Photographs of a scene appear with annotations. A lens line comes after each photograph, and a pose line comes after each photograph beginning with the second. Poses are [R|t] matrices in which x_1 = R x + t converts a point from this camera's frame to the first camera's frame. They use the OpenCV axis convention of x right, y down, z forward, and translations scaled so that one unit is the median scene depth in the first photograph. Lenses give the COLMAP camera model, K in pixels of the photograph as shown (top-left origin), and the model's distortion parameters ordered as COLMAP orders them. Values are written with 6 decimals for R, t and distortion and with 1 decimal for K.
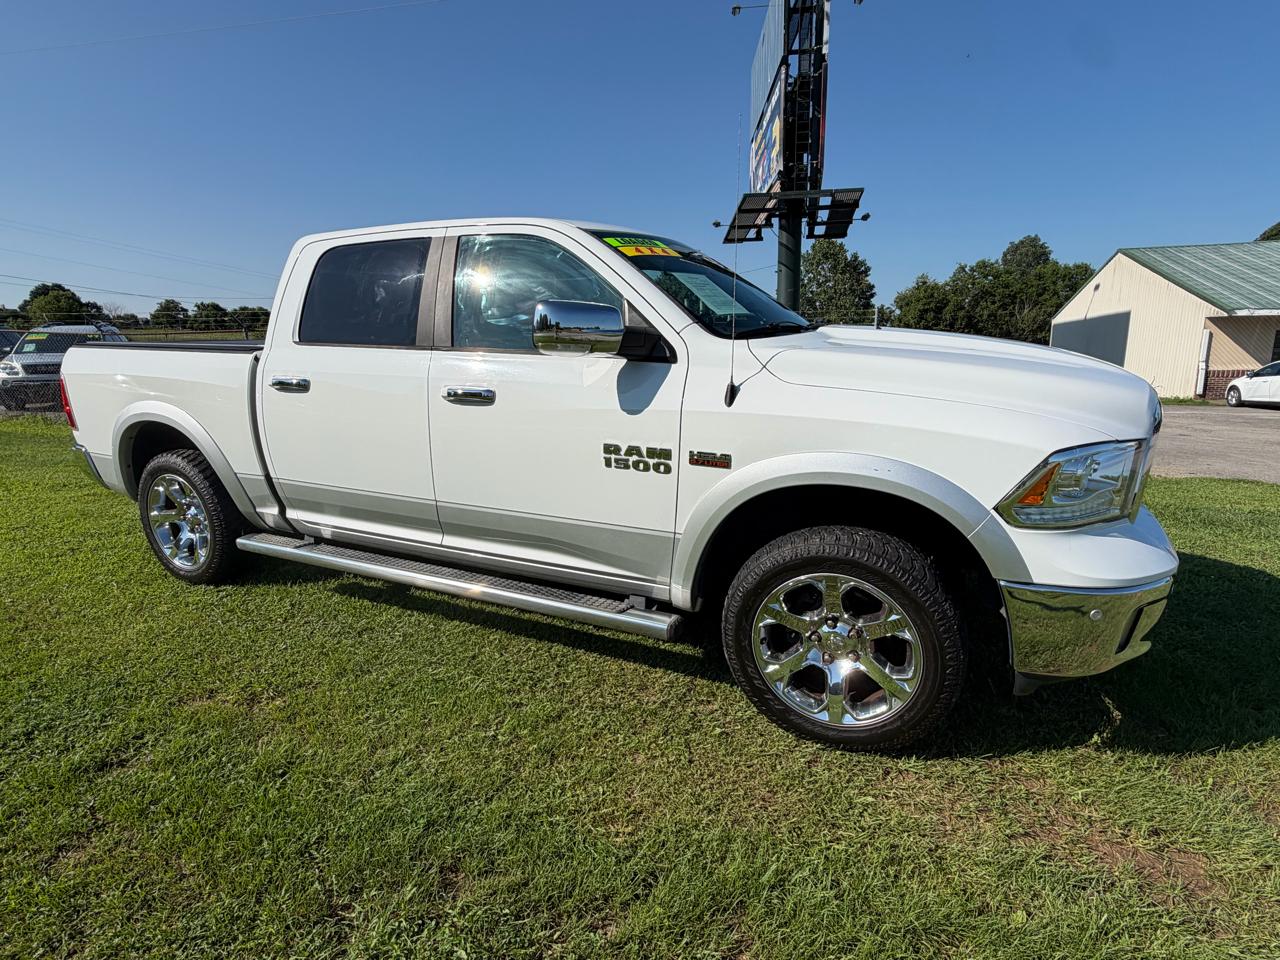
lens RADIAL K [[651.7, 0, 636.3], [0, 651.7, 483.9], [0, 0, 1]] dist [0.000060, -0.000511]
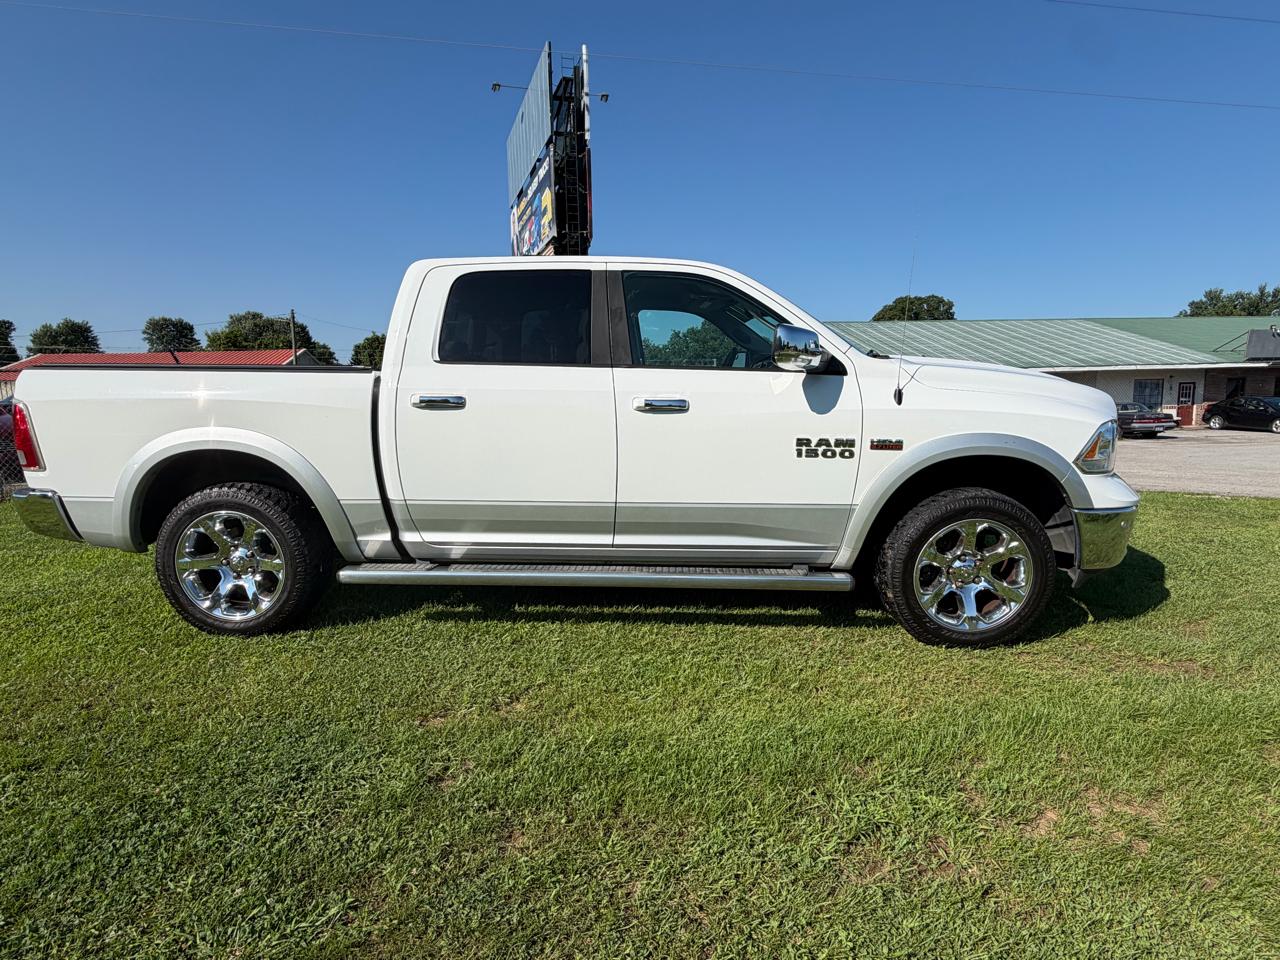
lens RADIAL K [[651.7, 0, 637.8], [0, 651.7, 479.7], [0, 0, 1]] dist [0.000060, -0.000511]
pose [[0.919739, -0.049952, 0.389339, -0.678985], [0.084602, 0.993784, -0.072354, 0.068171], [-0.383304, 0.099485, 0.918249, -0.027900]]
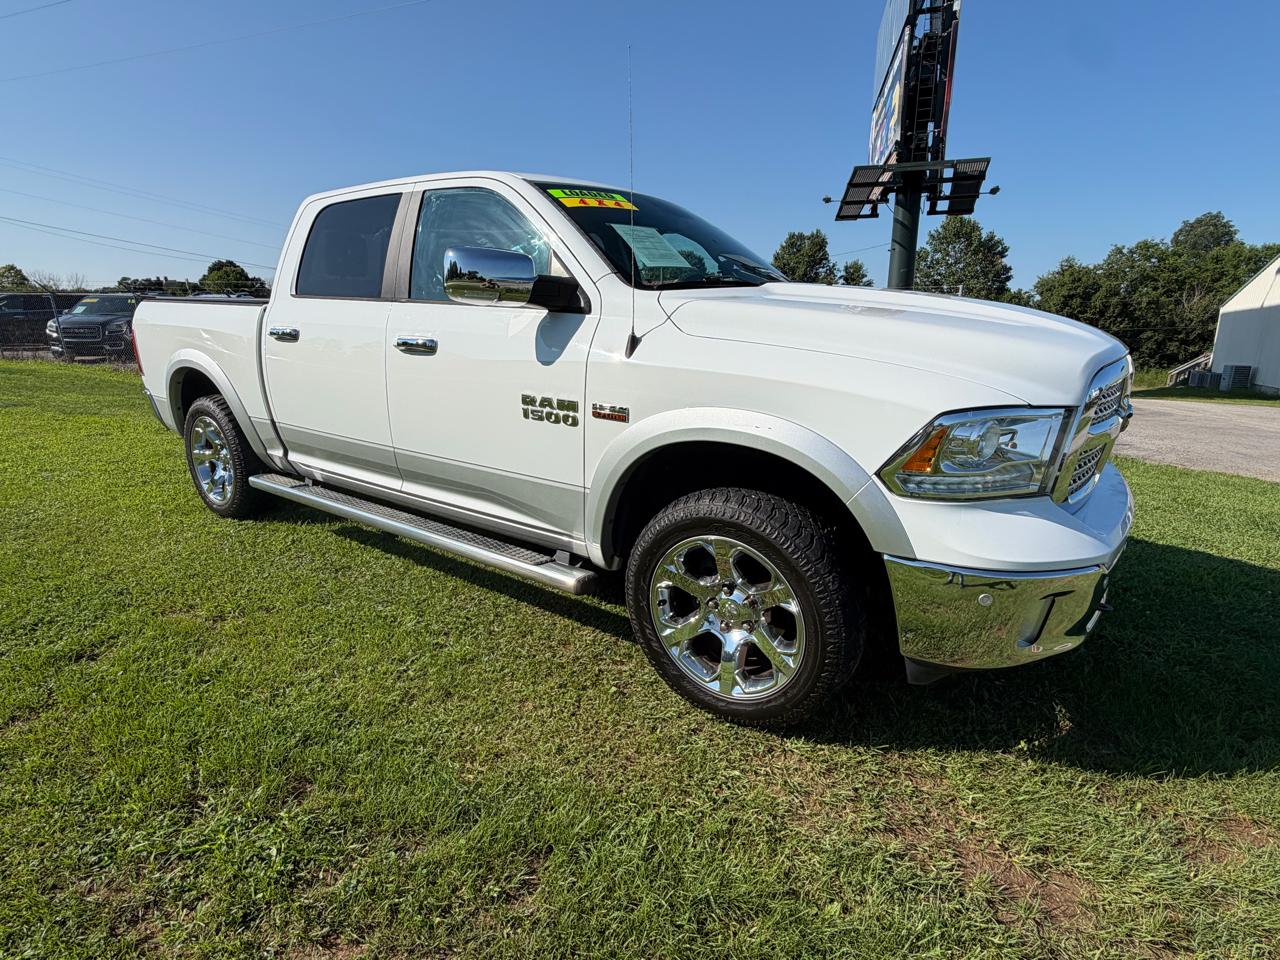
lens RADIAL K [[651.7, 0, 635.0], [0, 651.7, 483.3], [0, 0, 1]] dist [0.000060, -0.000511]
pose [[0.984832, 0.062283, -0.161947, 0.239544], [-0.058038, 0.997839, 0.030819, 0.027575], [0.163517, -0.020952, 0.986318, 0.029748]]
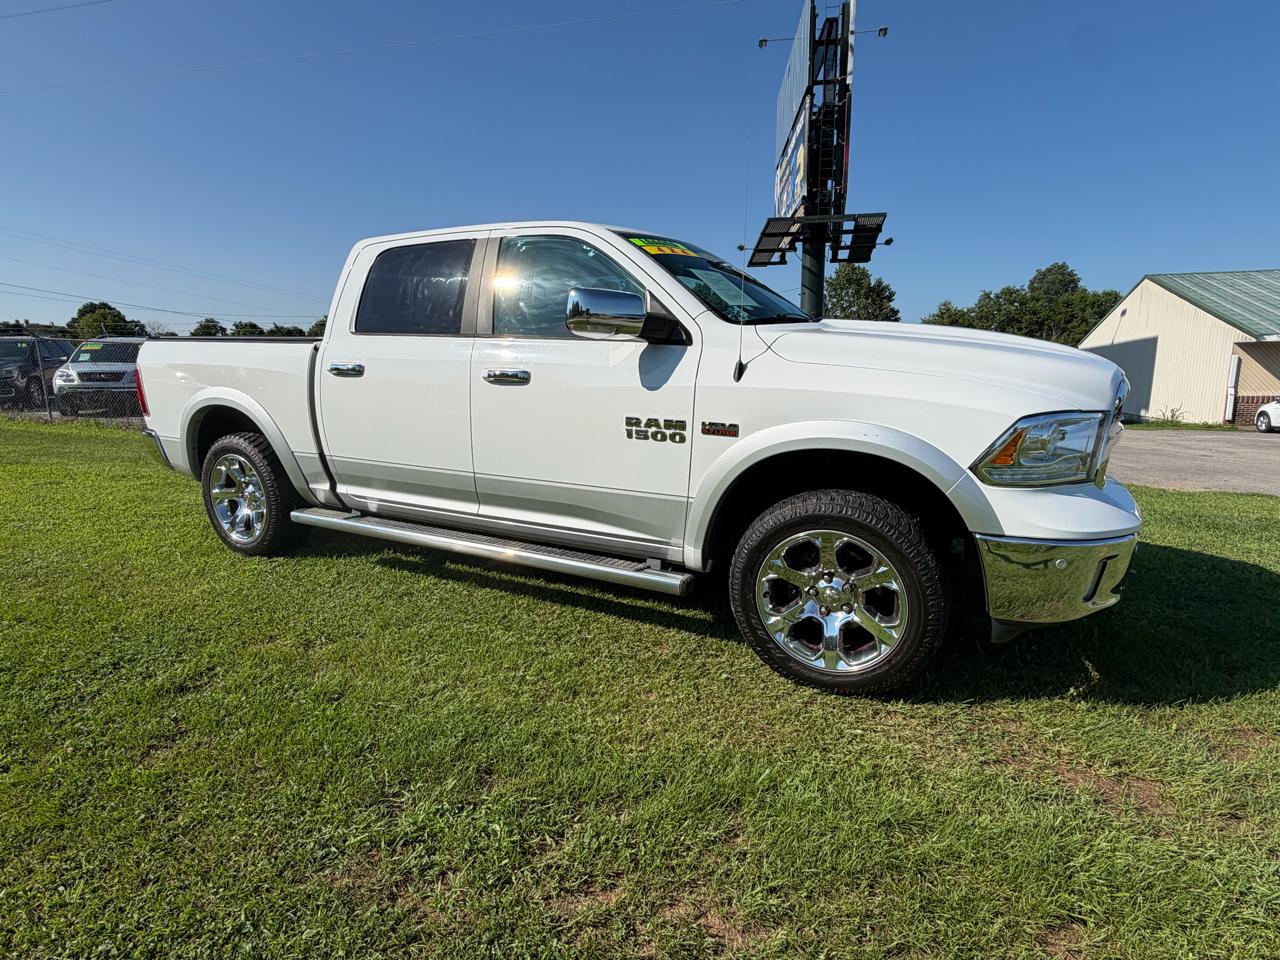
lens RADIAL K [[651.7, 0, 638.1], [0, 651.7, 482.9], [0, 0, 1]] dist [0.000060, -0.000511]
pose [[0.999349, 0.017681, -0.031460, 0.006784], [-0.018786, 0.999204, -0.035202, 0.074528], [0.030813, 0.035770, 0.998885, -0.096526]]
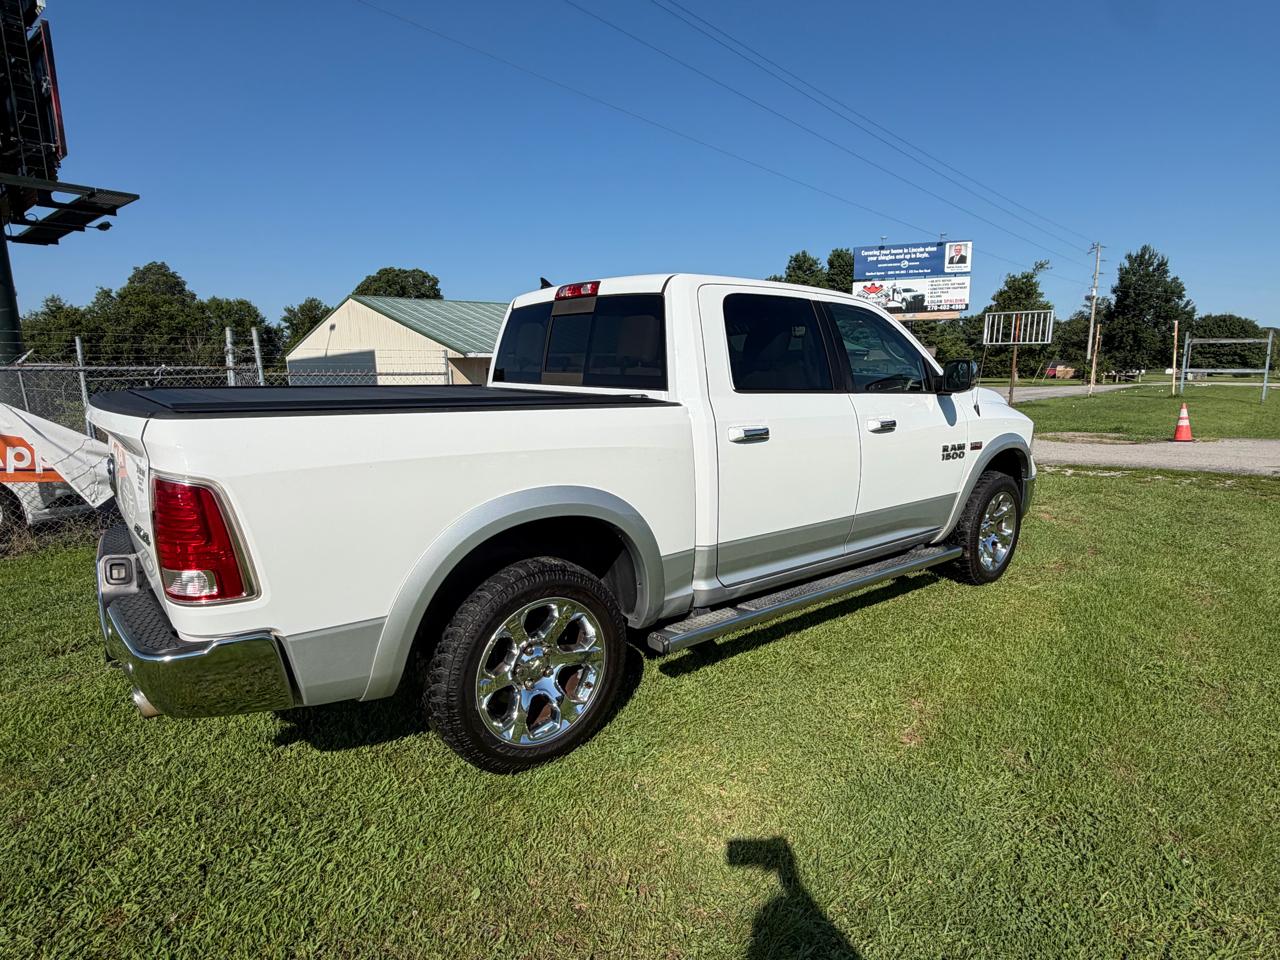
lens RADIAL K [[708.5, 0, 639.2], [0, 708.5, 485.0], [0, 0, 1]] dist [-0.000718, 0.000316]
pose [[0.429759, -0.143626, 0.891448, -1.601966], [0.200481, 0.977804, 0.060890, -0.184385], [-0.880406, 0.152550, 0.449014, 0.728308]]
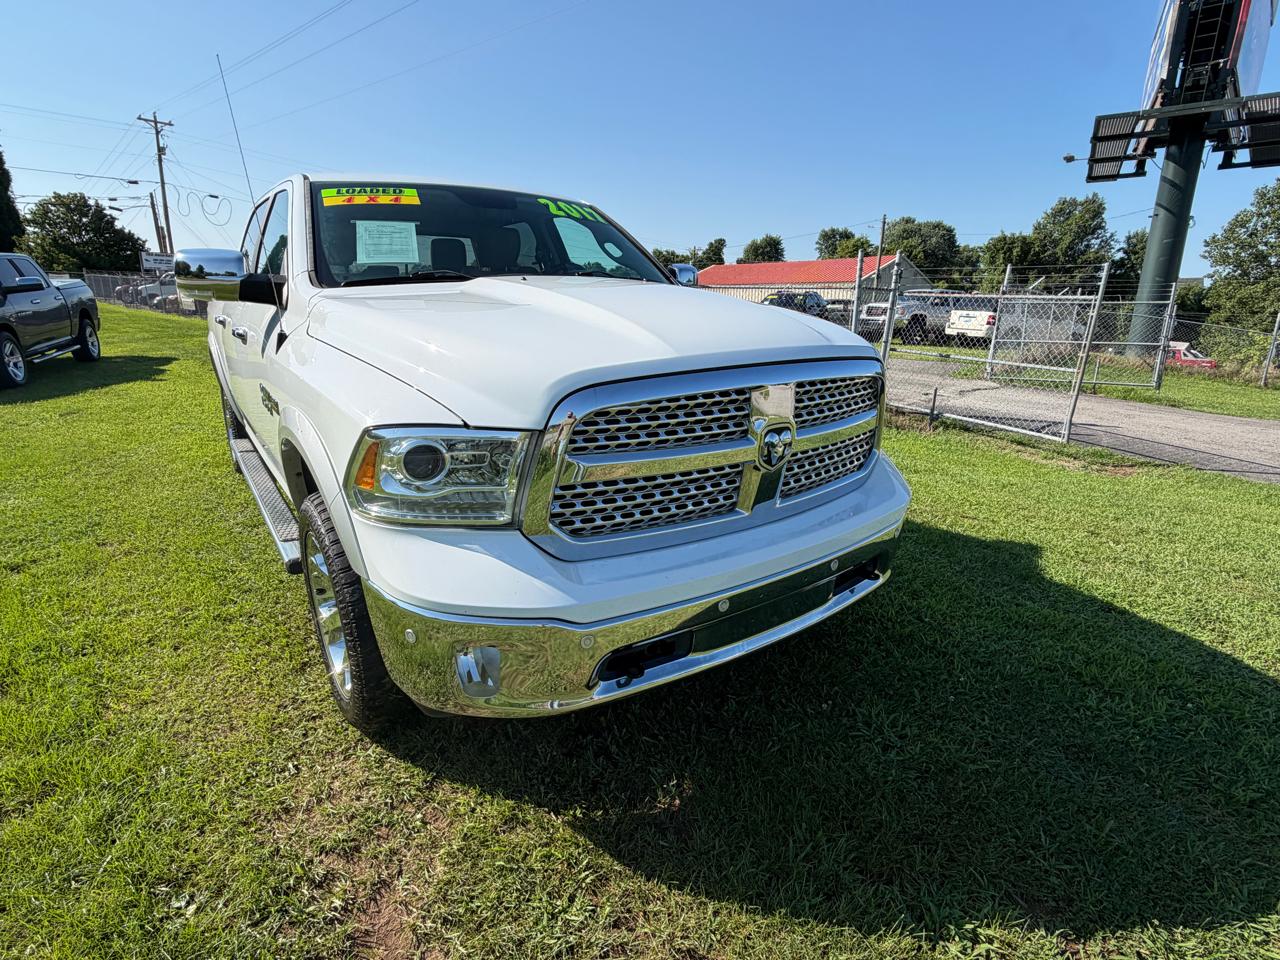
lens RADIAL K [[651.7, 0, 638.5], [0, 651.7, 483.3], [0, 0, 1]] dist [0.000060, -0.000511]
pose [[0.873011, 0.153442, -0.462933, 0.831140], [-0.126141, 0.987959, 0.089586, -0.067493], [0.471105, -0.019814, 0.881855, 0.289459]]
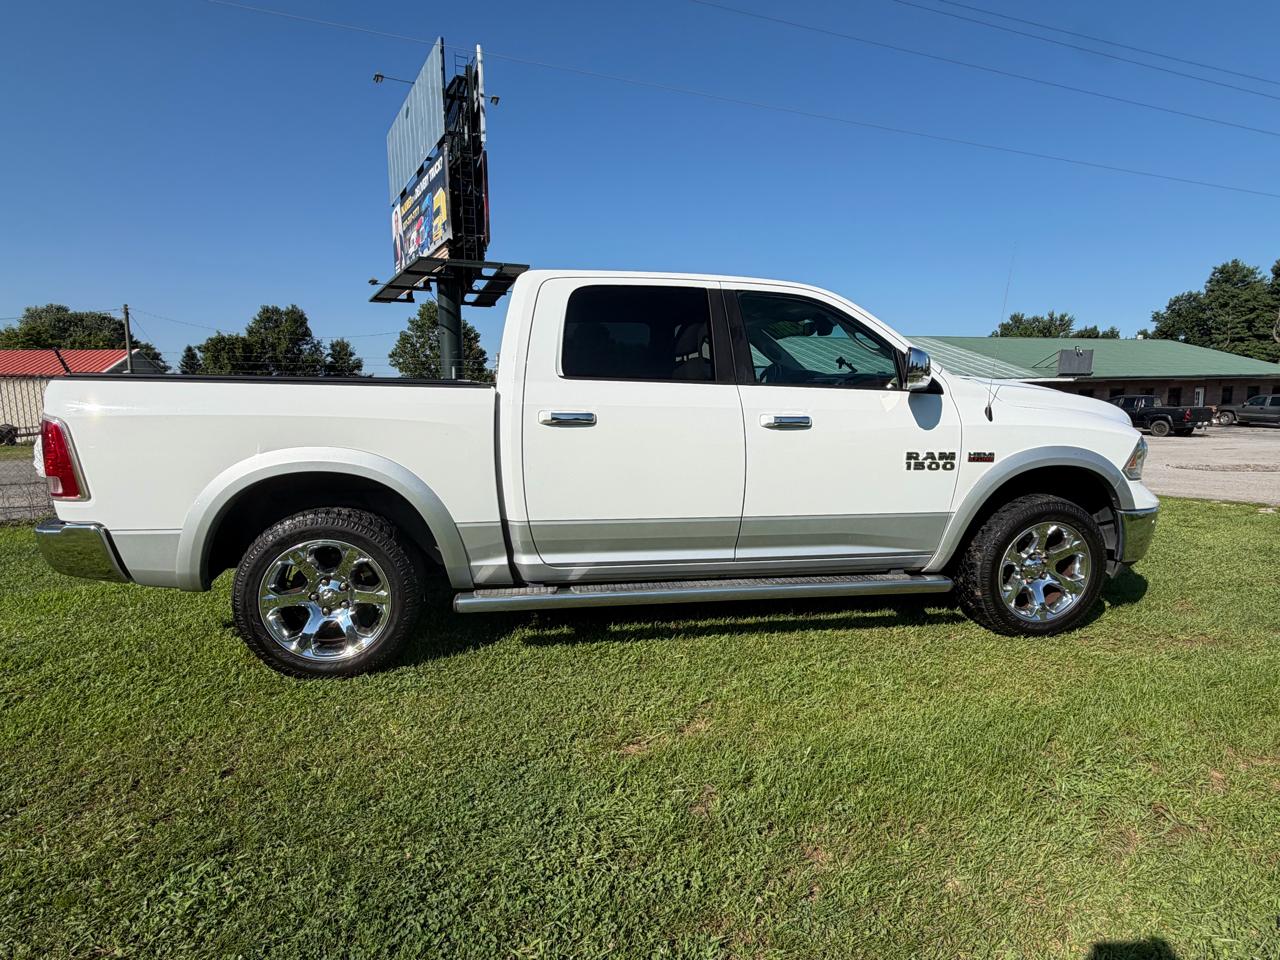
lens RADIAL K [[651.7, 0, 639.3], [0, 651.7, 480.6], [0, 0, 1]] dist [0.000060, -0.000511]
pose [[0.822582, -0.063509, 0.565089, -1.049542], [0.119021, 0.990961, -0.061883, 0.011655], [-0.556052, 0.118162, 0.822706, 0.162745]]
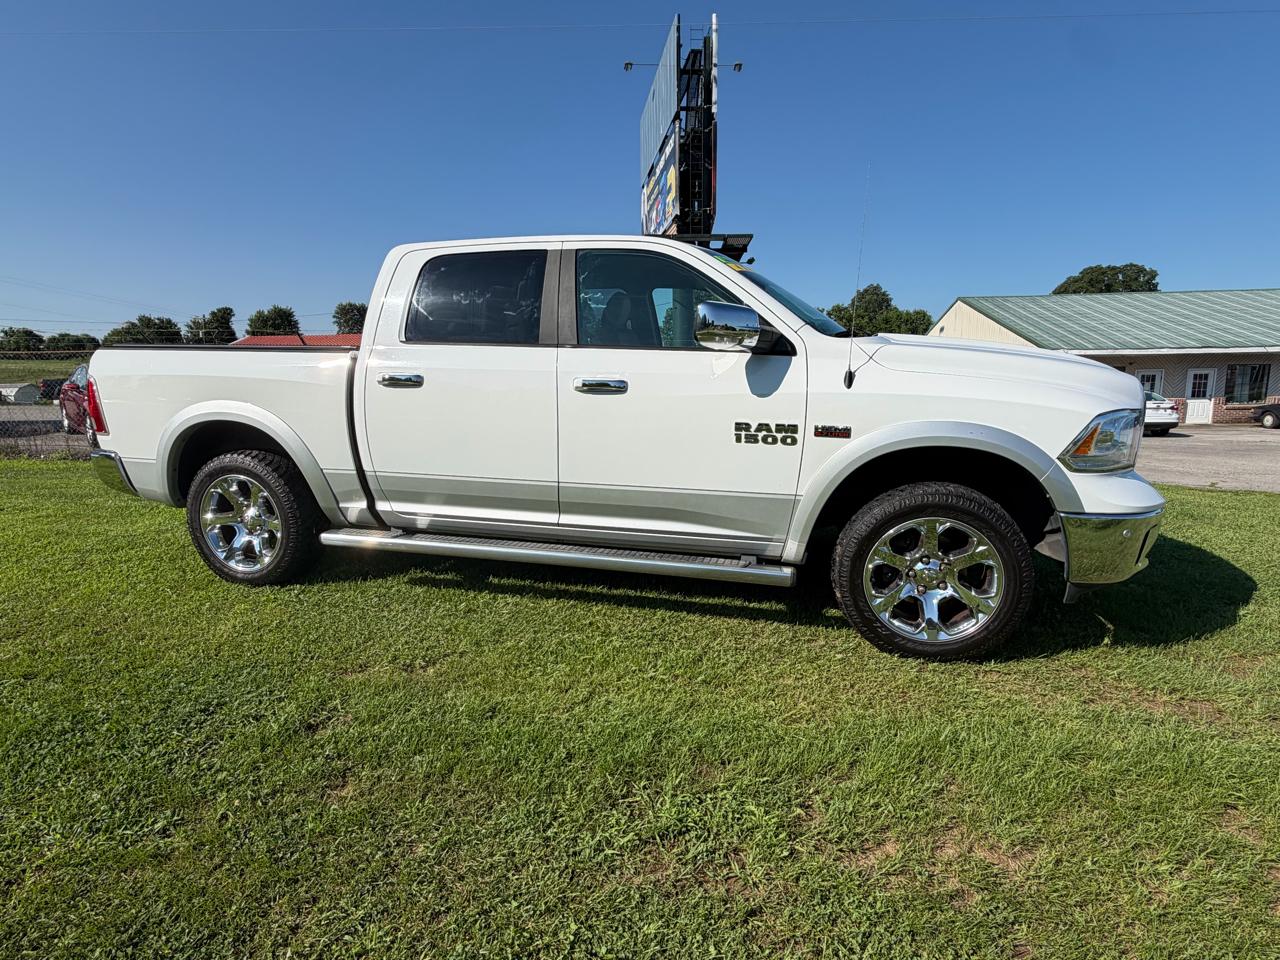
lens RADIAL K [[651.7, 0, 637.8], [0, 651.7, 482.1], [0, 0, 1]] dist [0.000060, -0.000511]
pose [[0.982549, -0.021727, 0.184732, -0.368166], [0.031829, 0.998145, -0.051891, 0.085080], [-0.183262, 0.056866, 0.981418, -0.111592]]
